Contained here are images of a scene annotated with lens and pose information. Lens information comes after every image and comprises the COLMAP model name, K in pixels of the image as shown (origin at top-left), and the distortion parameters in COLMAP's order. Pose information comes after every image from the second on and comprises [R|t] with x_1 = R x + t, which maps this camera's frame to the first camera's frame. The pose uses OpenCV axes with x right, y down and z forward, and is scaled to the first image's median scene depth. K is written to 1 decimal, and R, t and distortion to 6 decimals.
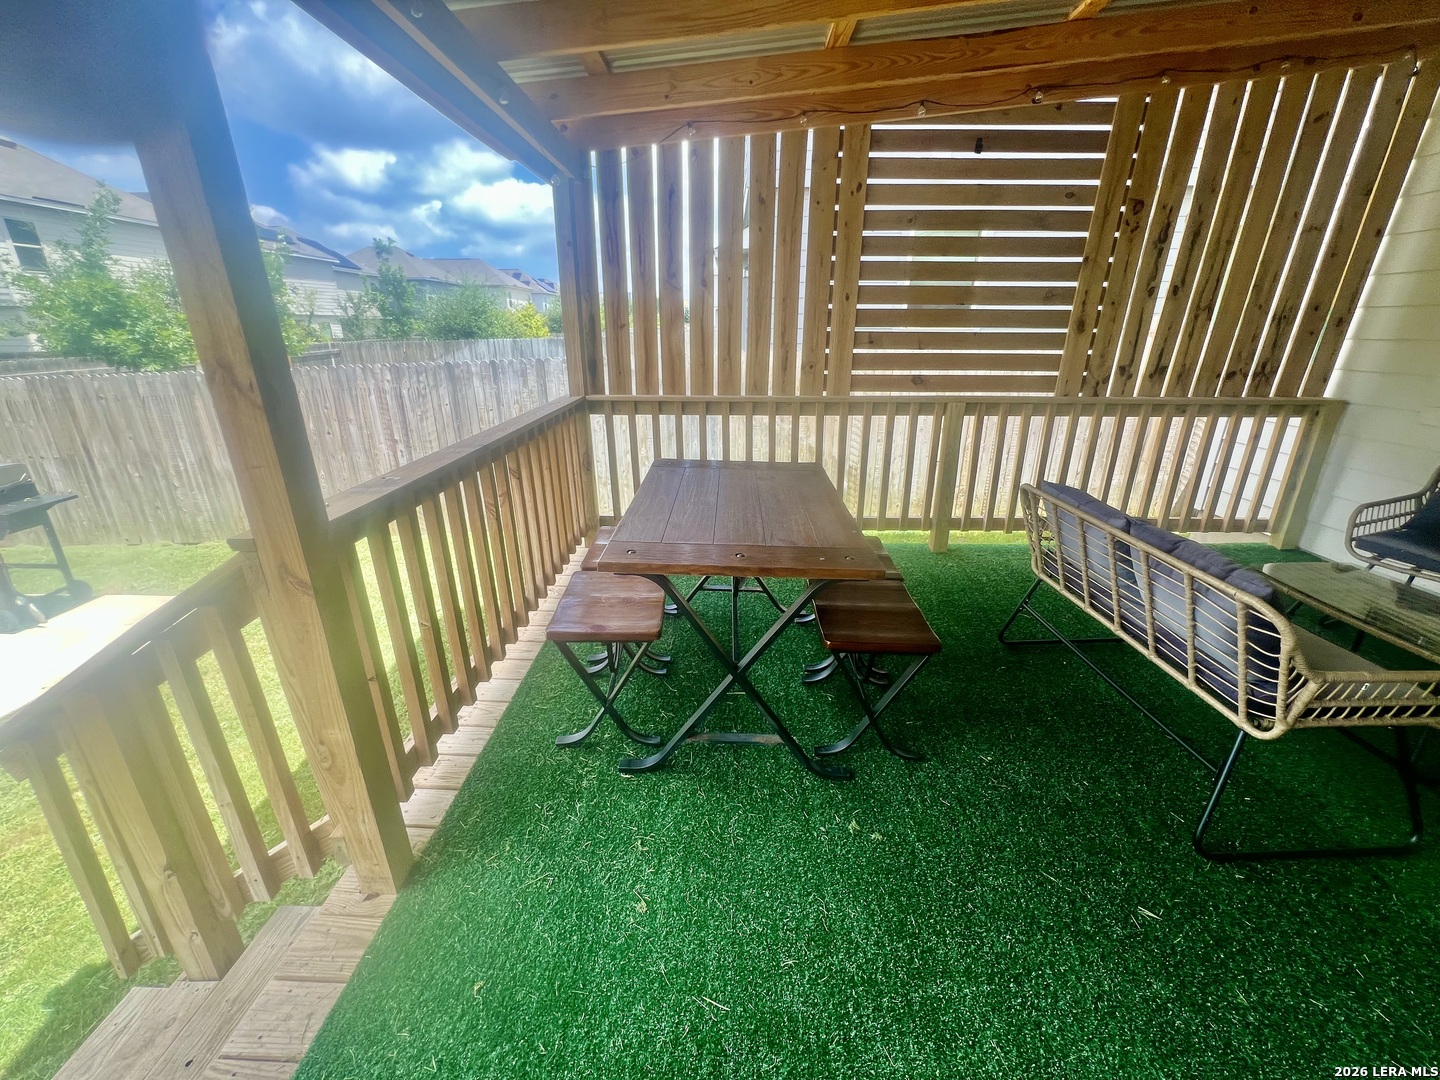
lens RADIAL K [[574.1, 0, 718.0], [0, 574.1, 536.2], [0, 0, 1]] dist [-0.001606, 0.000066]
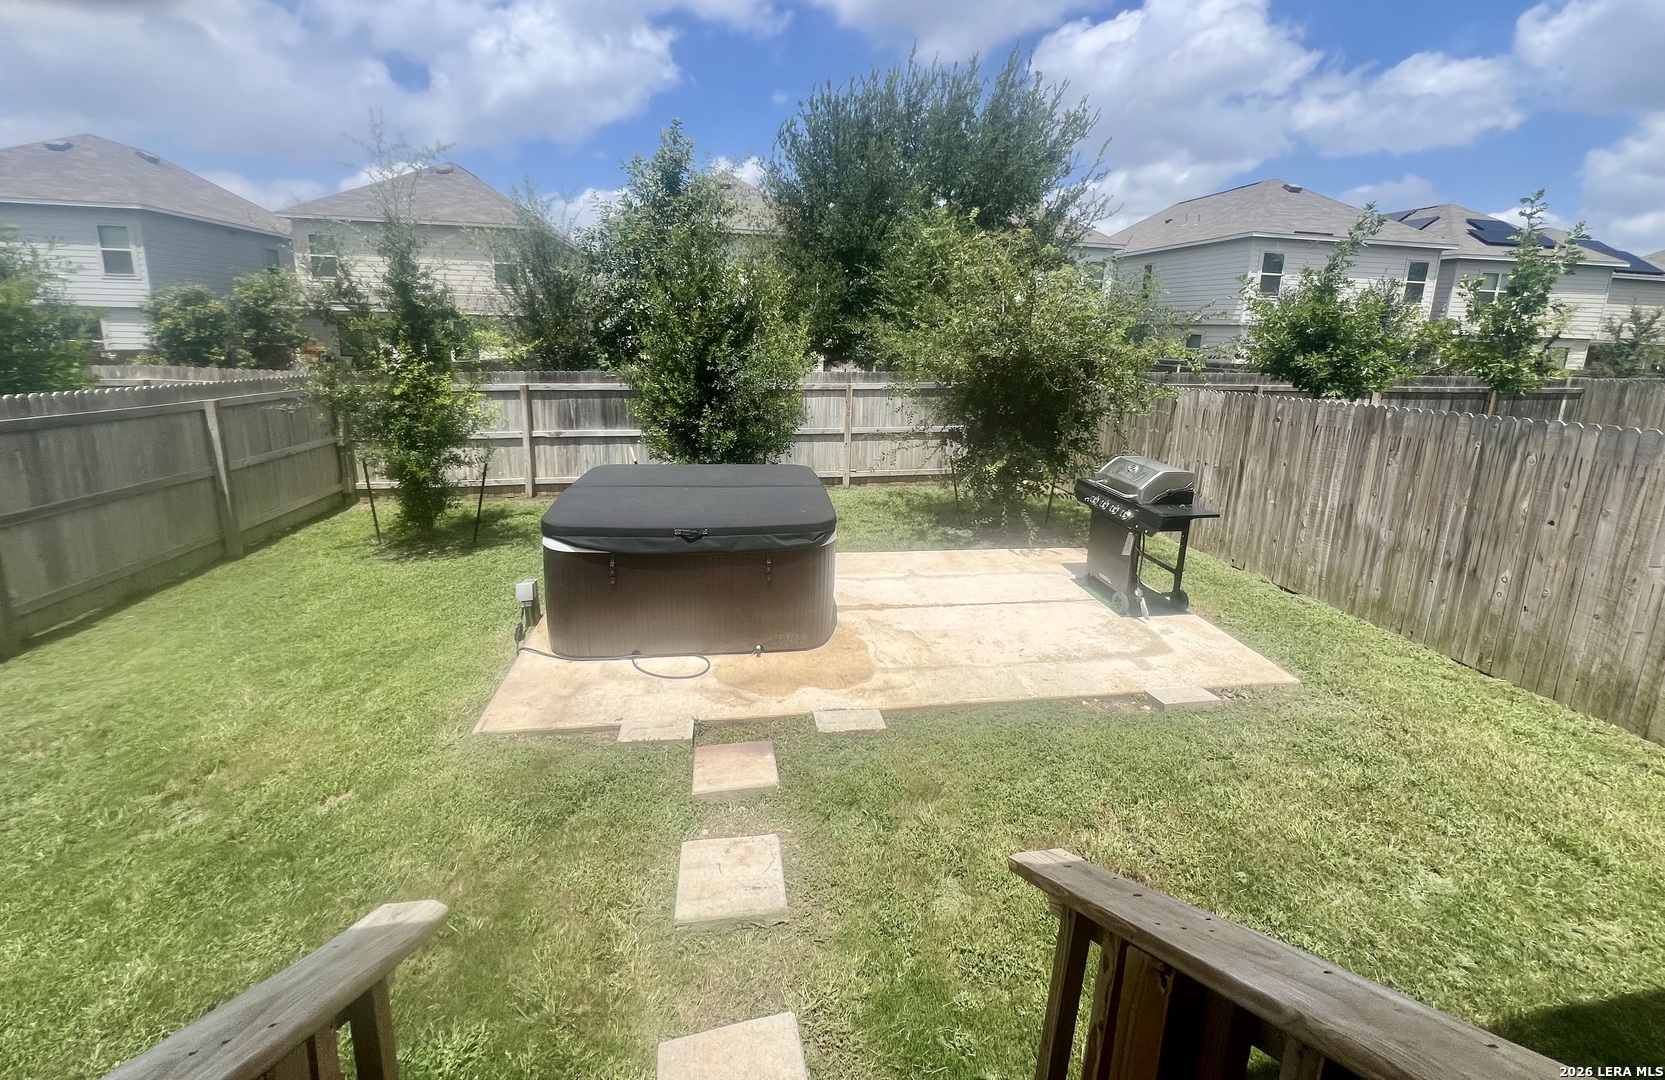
lens RADIAL K [[629.2, 0, 839.8], [0, 629.2, 445.2], [0, 0, 1]] dist [-0.010303, -0.000149]
pose [[0.172978, 0.188236, -0.966771, -0.339932], [-0.363949, 0.924311, 0.114850, -0.104712], [0.915216, 0.331988, 0.228394, 0.191364]]
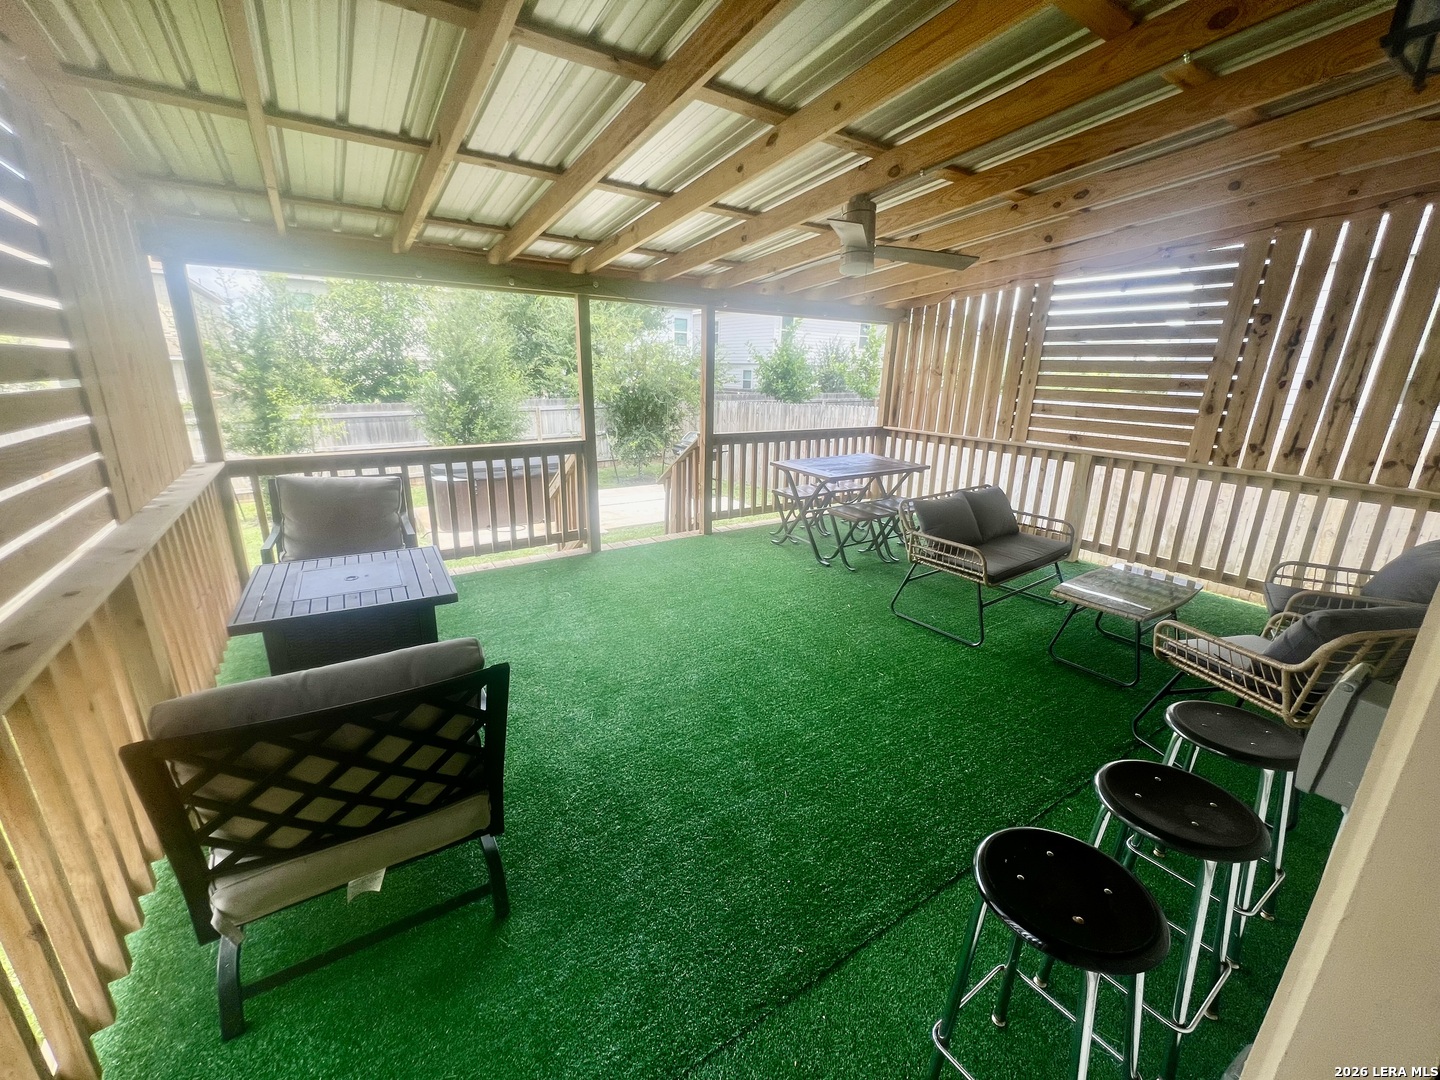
lens RADIAL K [[574.1, 0, 713.9], [0, 574.1, 535.8], [0, 0, 1]] dist [-0.001606, 0.000066]
pose [[0.560130, 0.241194, -0.792515, 1.067032], [-0.303514, 0.949904, 0.074577, 0.133879], [0.770800, 0.198766, 0.605276, -0.540333]]
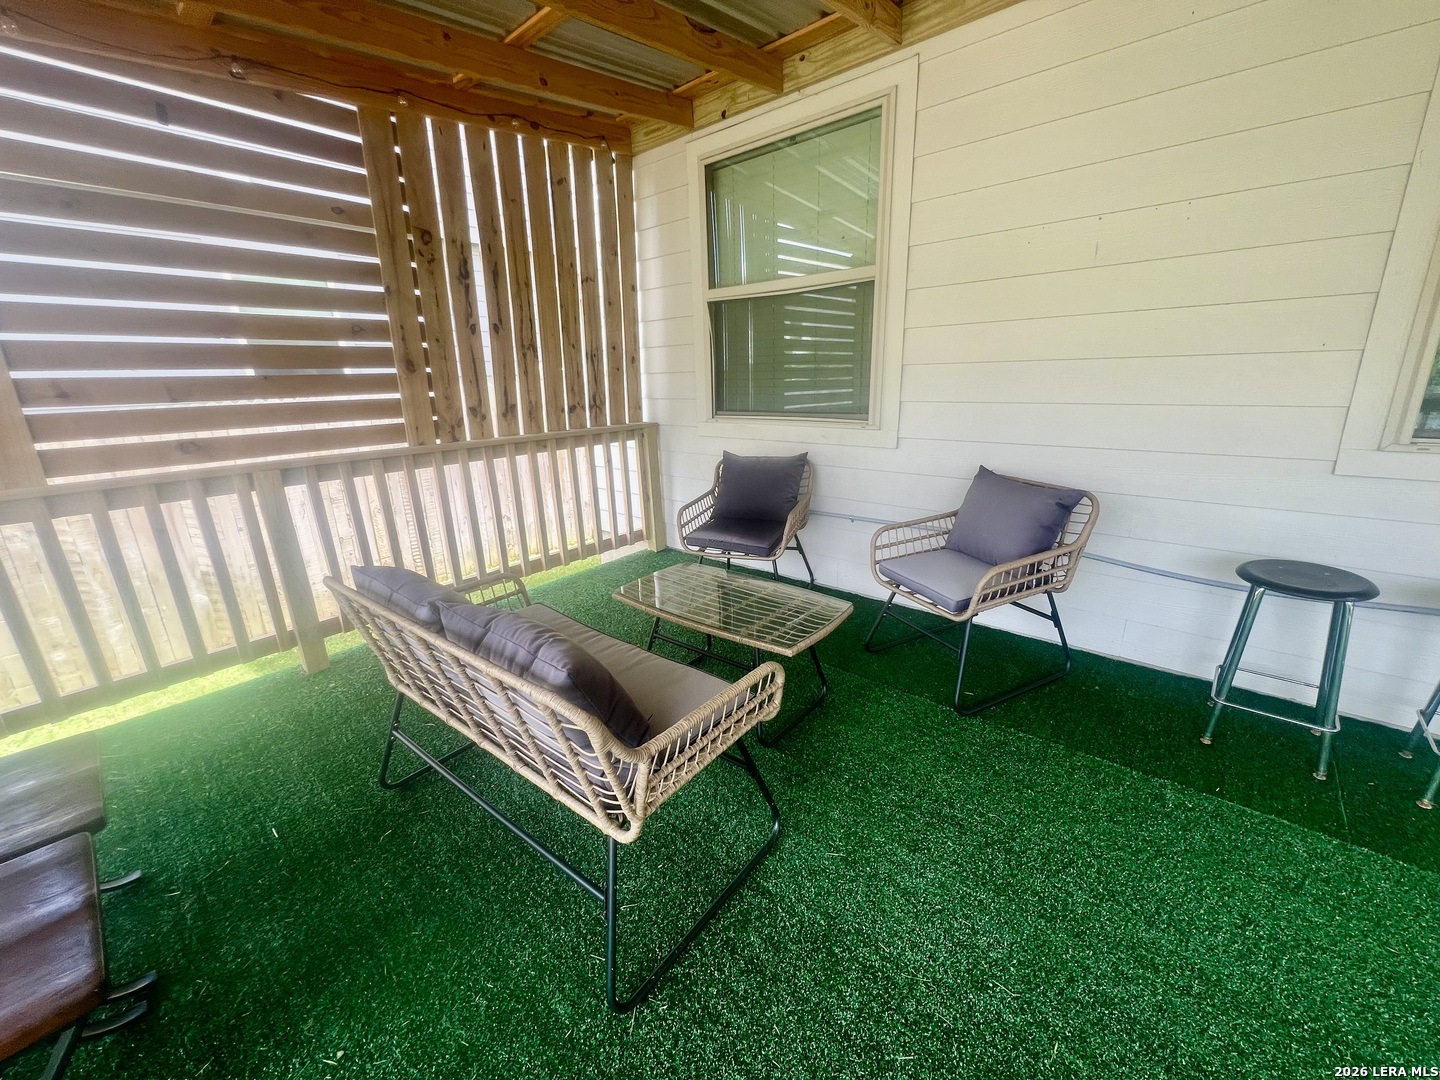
lens RADIAL K [[574.1, 0, 718.7], [0, 574.1, 534.3], [0, 0, 1]] dist [-0.001606, 0.000066]
pose [[0.642846, -0.224939, 0.732224, 0.236160], [0.286235, 0.957205, 0.042757, -0.025003], [-0.710506, 0.182102, 0.679720, 0.123678]]
